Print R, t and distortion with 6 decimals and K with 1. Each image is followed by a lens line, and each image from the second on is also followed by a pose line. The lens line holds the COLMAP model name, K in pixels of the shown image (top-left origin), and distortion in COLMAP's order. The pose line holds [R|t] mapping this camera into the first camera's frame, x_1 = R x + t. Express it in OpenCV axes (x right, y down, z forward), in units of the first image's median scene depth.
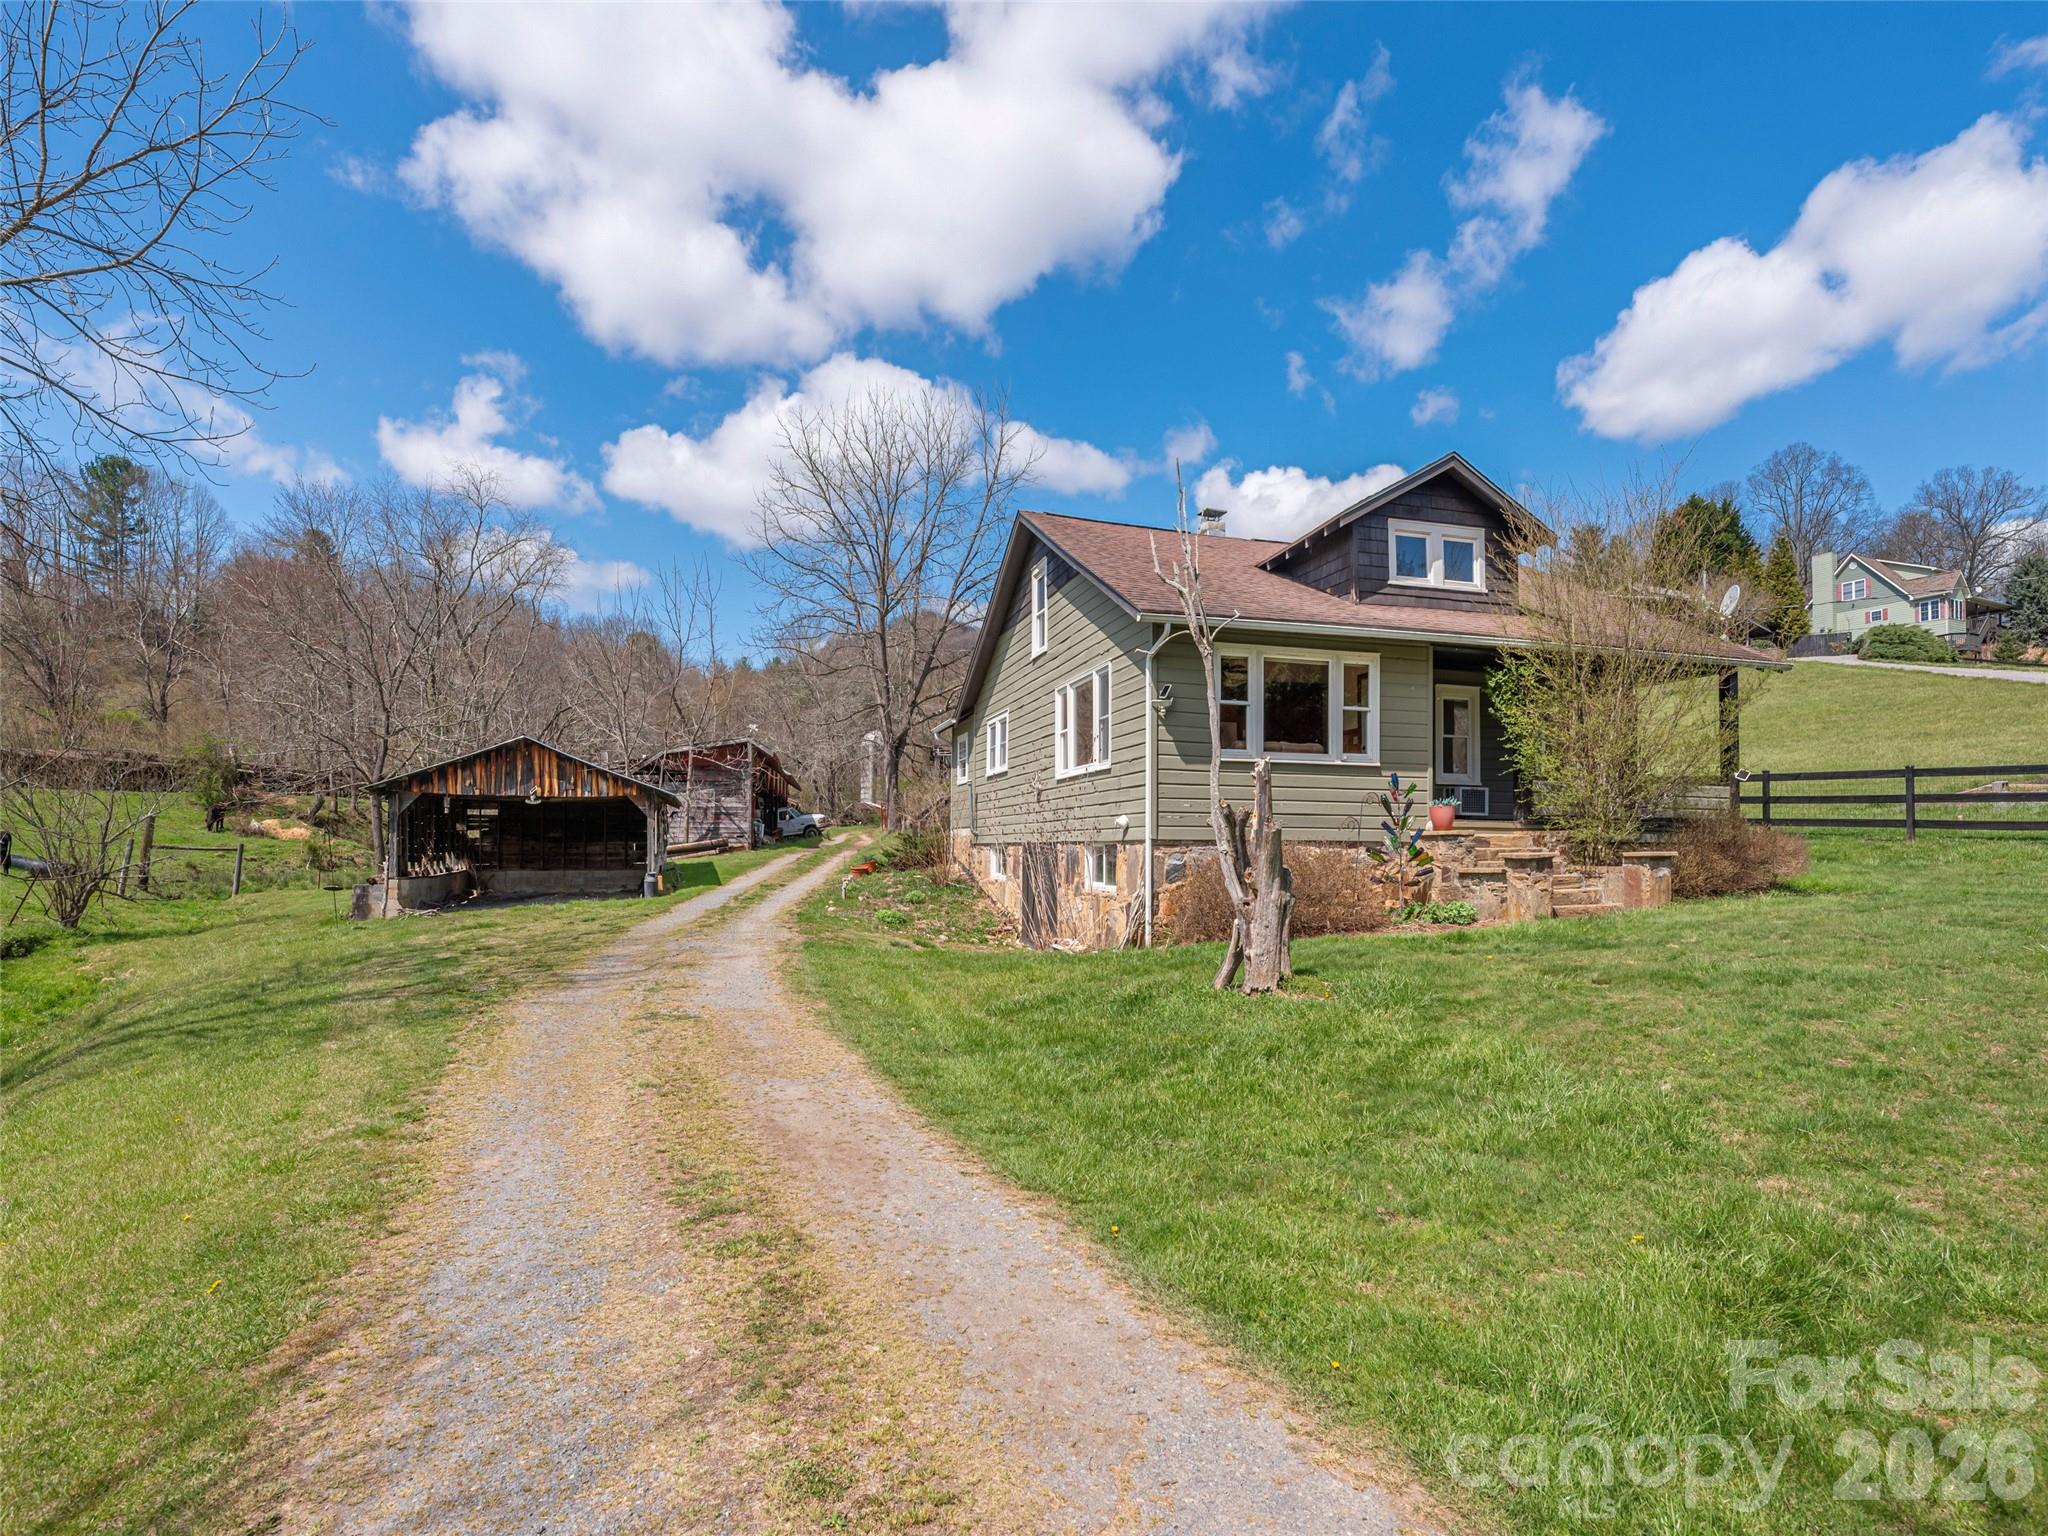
lens RADIAL K [[987.9, 0, 1019.2], [0, 987.9, 818.4], [0, 0, 1]] dist [-0.008401, -0.003821]
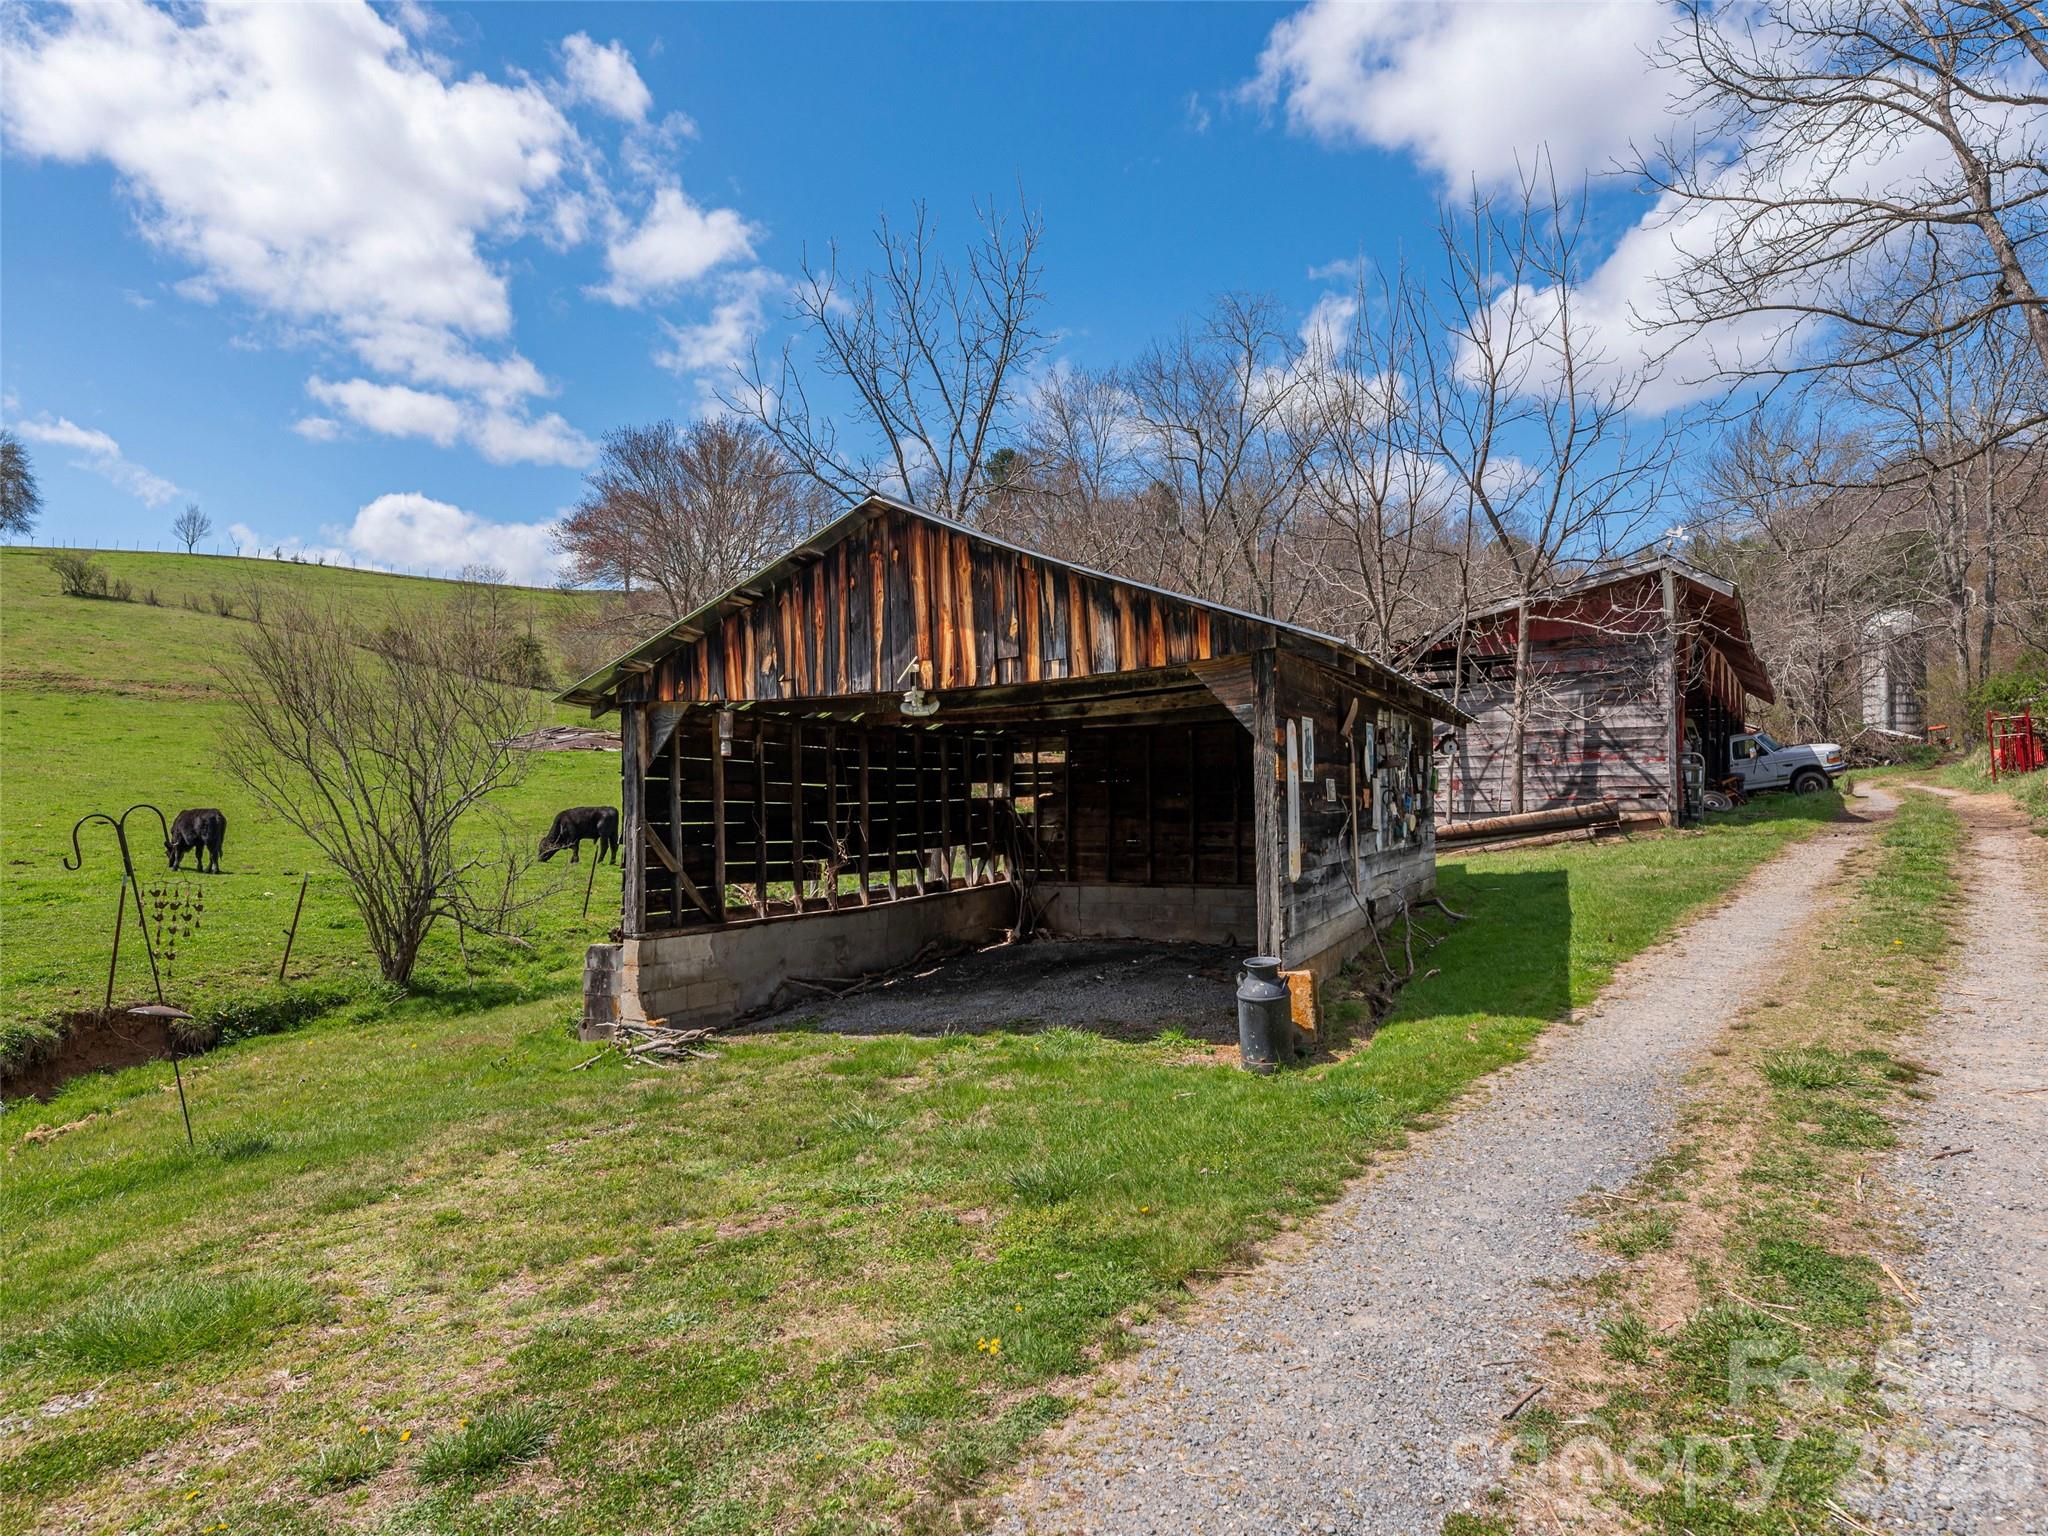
lens RADIAL K [[1113.5, 0, 1073.8], [0, 1113.5, 800.0], [0, 0, 1]] dist [-0.003270, -0.002599]
pose [[0.727150, -0.013993, -0.686336, -0.216095], [0.032217, 0.999386, 0.013758, 0.008826], [0.685722, -0.032116, 0.727154, 0.777530]]
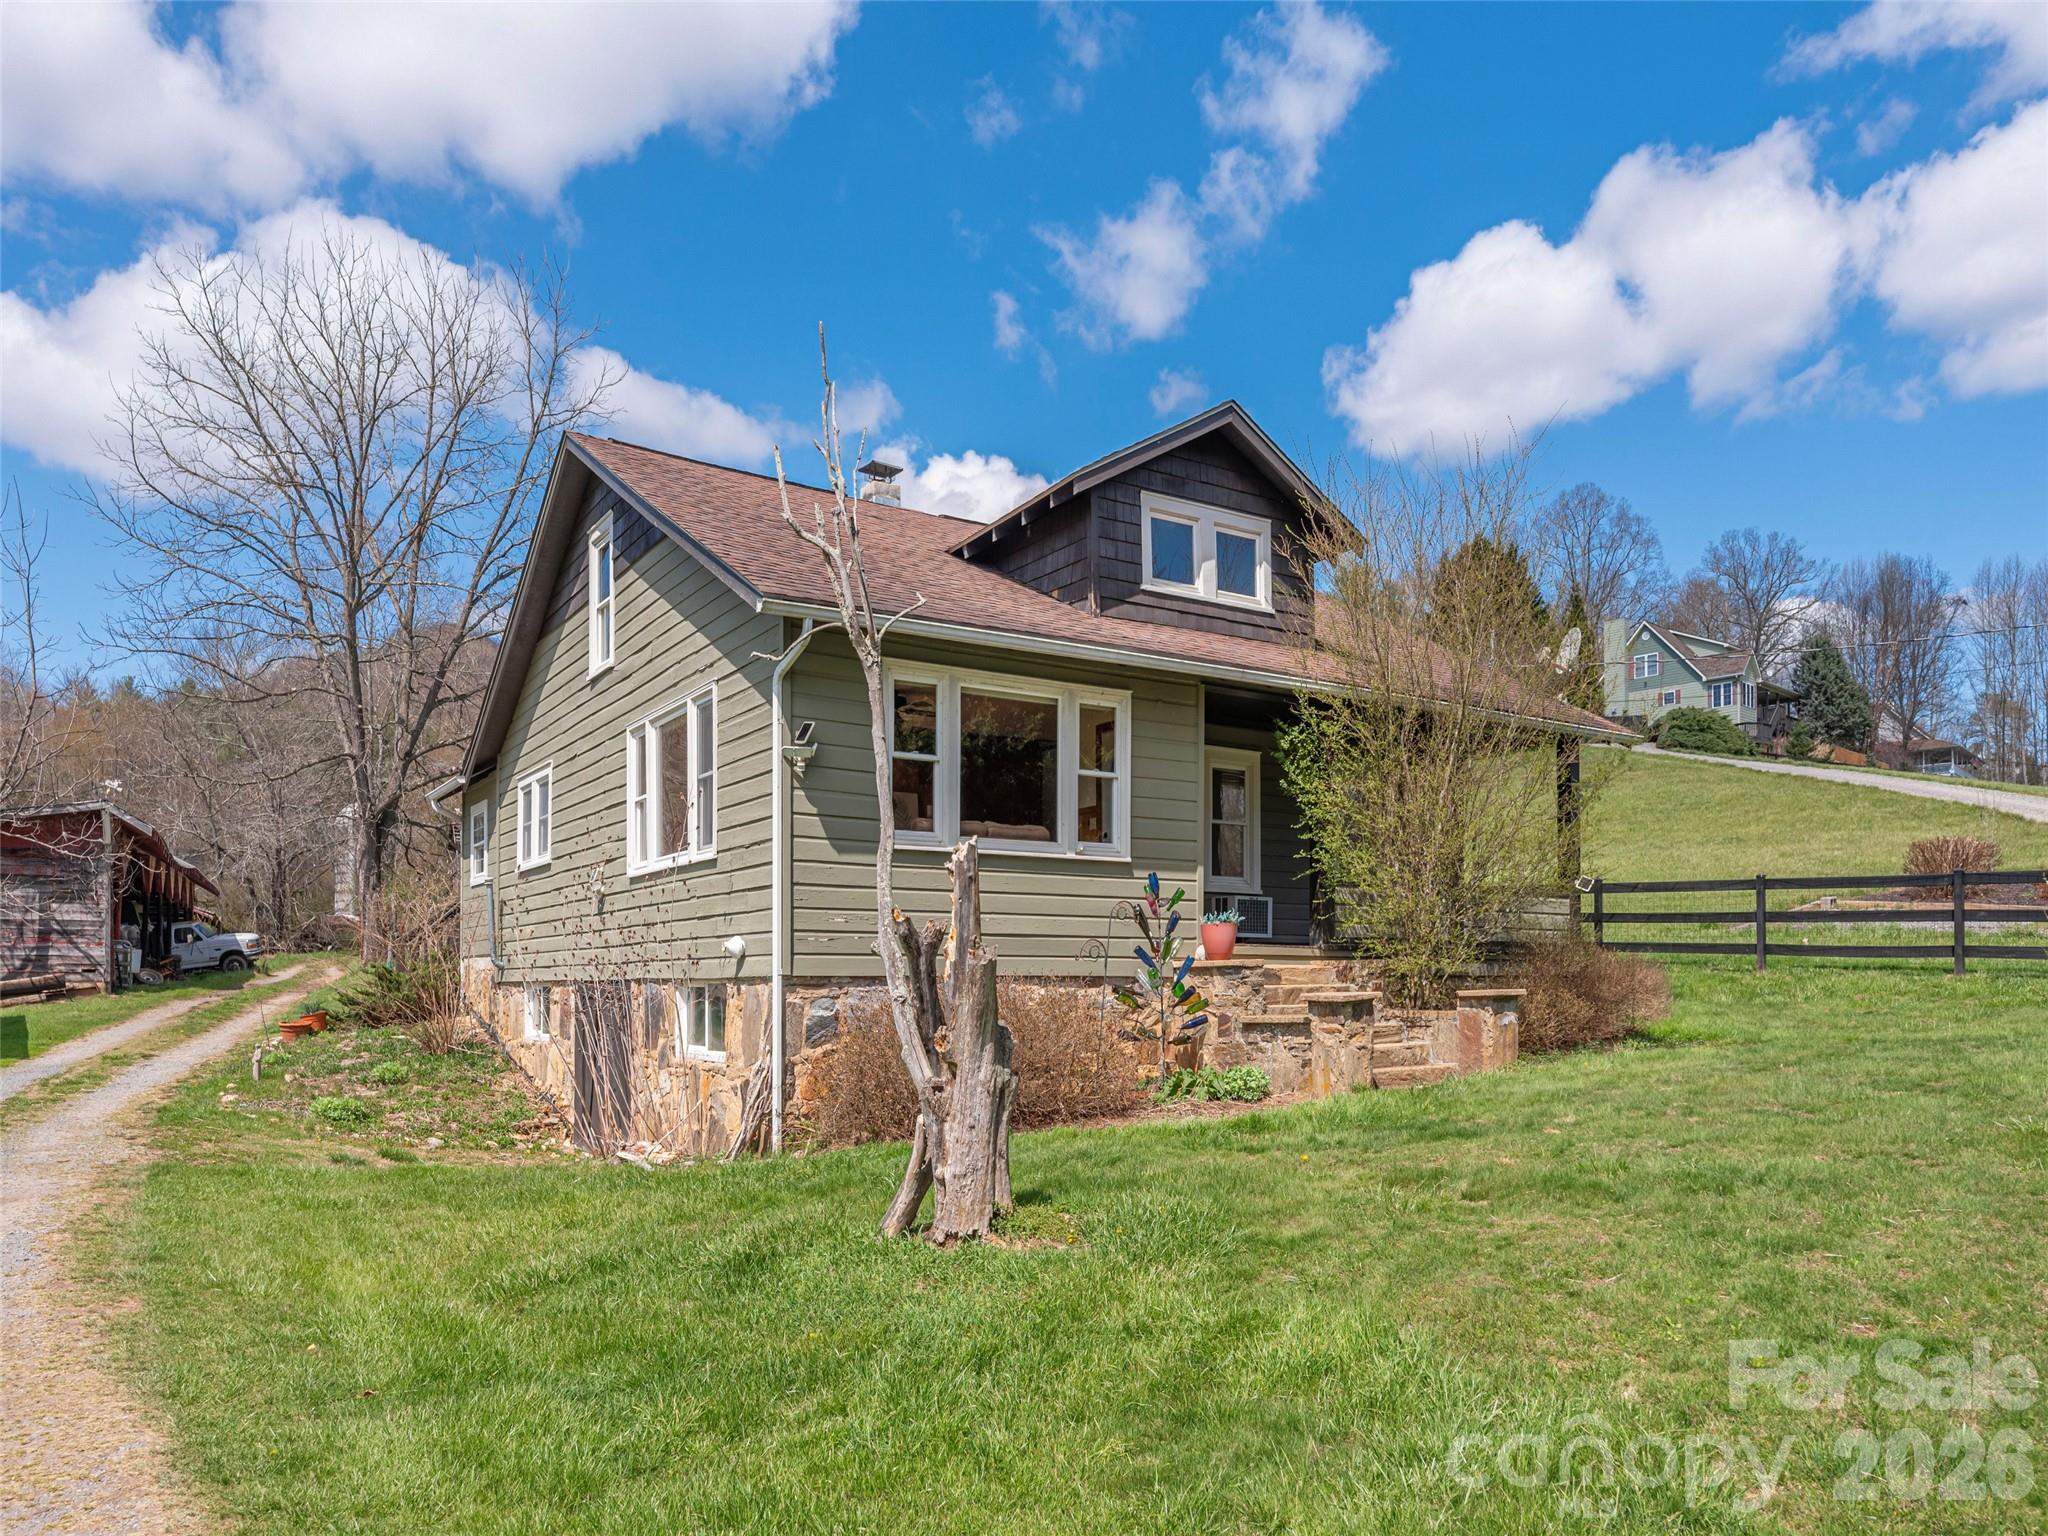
lens RADIAL K [[1407.8, 0, 1021.5], [0, 1407.8, 958.3], [0, 0, 1]] dist [-0.022298, 0.007019]
pose [[0.957640, -0.002478, 0.287957, 0.014985], [-0.001223, 0.999919, 0.012672, -0.000465], [-0.287965, -0.012488, 0.957559, 0.074460]]
